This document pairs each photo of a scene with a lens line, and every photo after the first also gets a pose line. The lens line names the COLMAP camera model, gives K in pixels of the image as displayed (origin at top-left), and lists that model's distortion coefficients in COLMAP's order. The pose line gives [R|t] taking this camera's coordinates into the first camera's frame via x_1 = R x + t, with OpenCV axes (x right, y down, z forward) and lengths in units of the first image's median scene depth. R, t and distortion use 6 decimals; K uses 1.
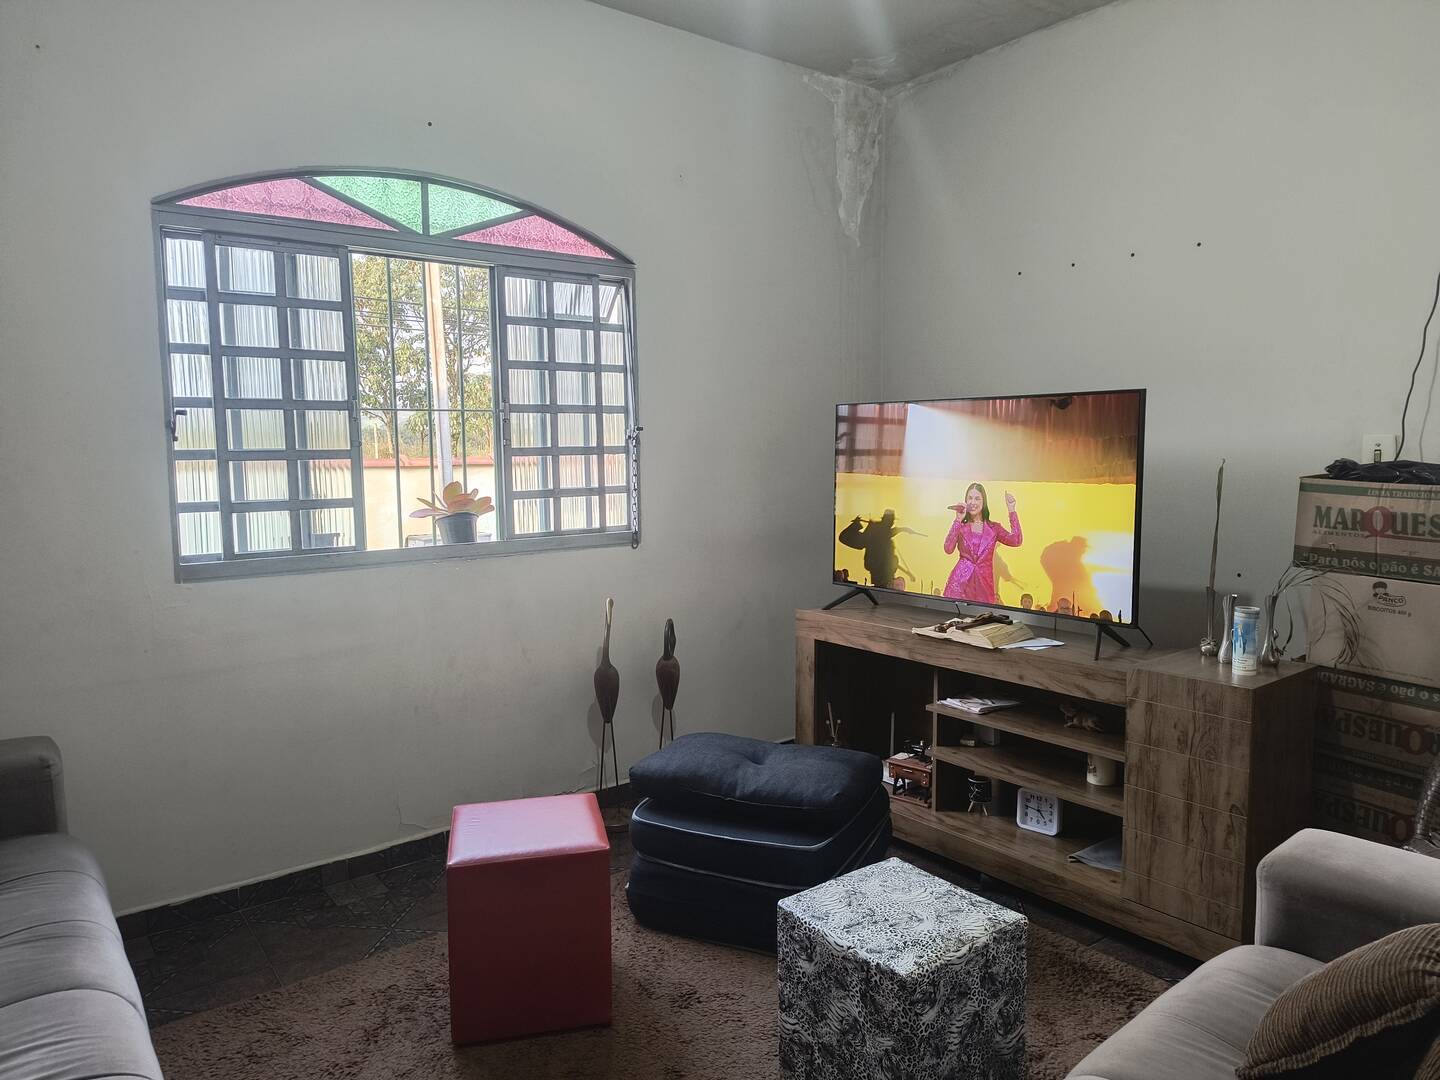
lens RADIAL K [[985.1, 0, 712.8], [0, 985.1, 530.5], [0, 0, 1]] dist [0.055594, -0.066818]
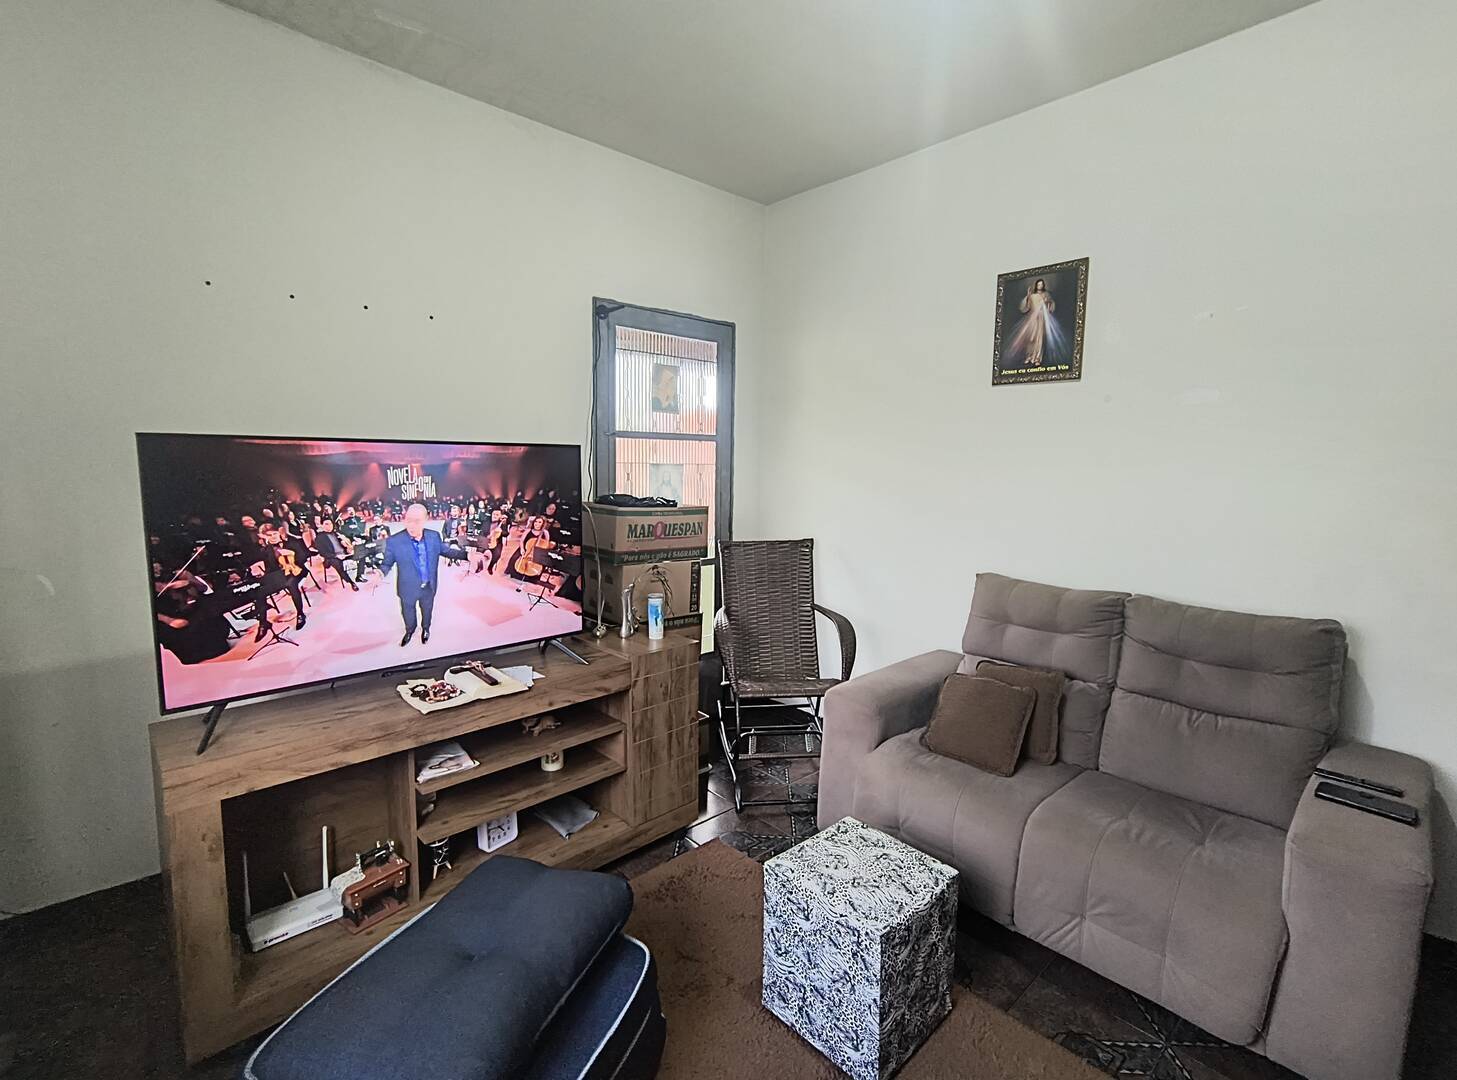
lens RADIAL K [[671.9, 0, 728.5], [0, 671.9, 540.0], [0, 0, 1]] dist [-0.001149, -0.000167]
pose [[-0.089991, -0.107256, 0.990150, -0.478142], [0.083166, 0.989903, 0.114788, -0.113032], [-0.992464, 0.092677, -0.080162, 0.959640]]
